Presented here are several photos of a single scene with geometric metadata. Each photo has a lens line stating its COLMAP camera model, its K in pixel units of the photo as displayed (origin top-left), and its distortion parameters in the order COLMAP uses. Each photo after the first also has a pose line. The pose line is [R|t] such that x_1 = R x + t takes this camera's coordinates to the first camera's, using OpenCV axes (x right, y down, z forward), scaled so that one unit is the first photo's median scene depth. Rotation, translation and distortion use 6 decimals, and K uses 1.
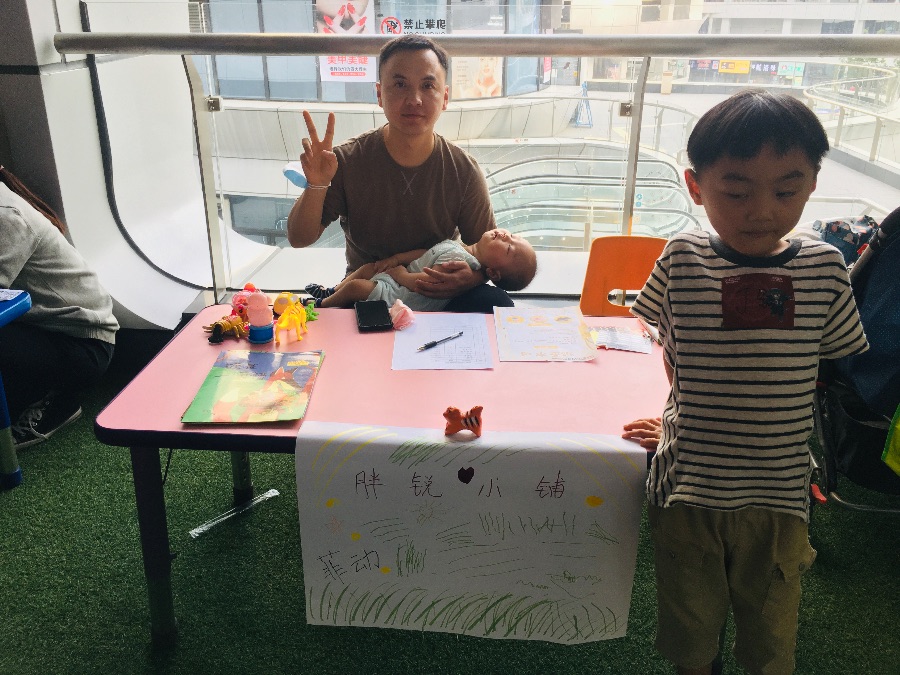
lens RADIAL K [[758.0, 0, 450.1], [0, 758.0, 335.7], [0, 0, 1]] dist [0.050422, -0.025795]
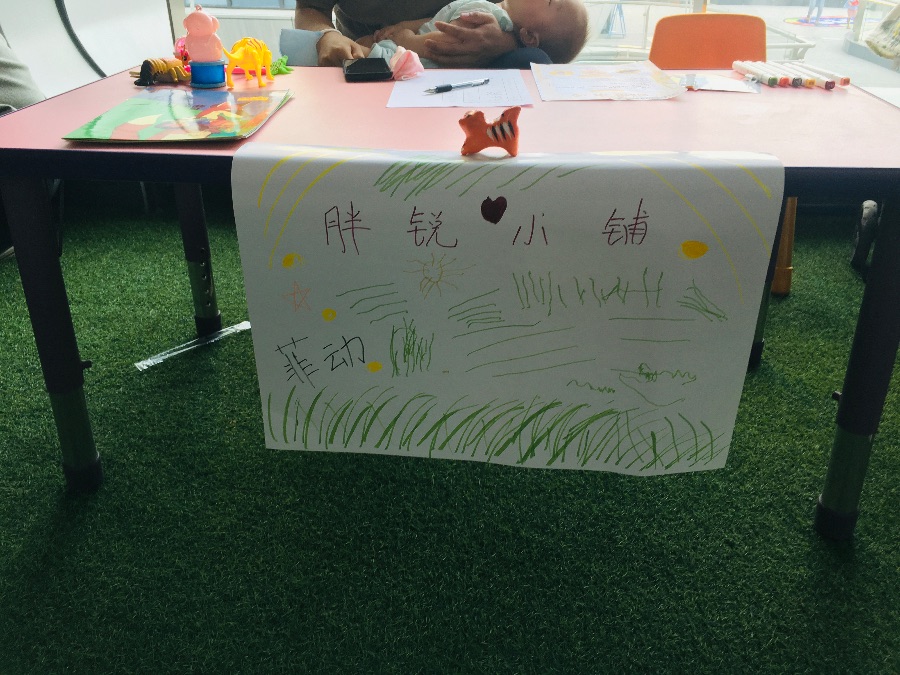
lens RADIAL K [[758.0, 0, 450.4], [0, 758.0, 336.9], [0, 0, 1]] dist [0.050422, -0.025795]
pose [[0.999532, 0.002767, -0.030455, 0.003833], [-0.000088, 0.996152, 0.087640, 0.218850], [0.030581, -0.087597, 0.995687, 0.324074]]
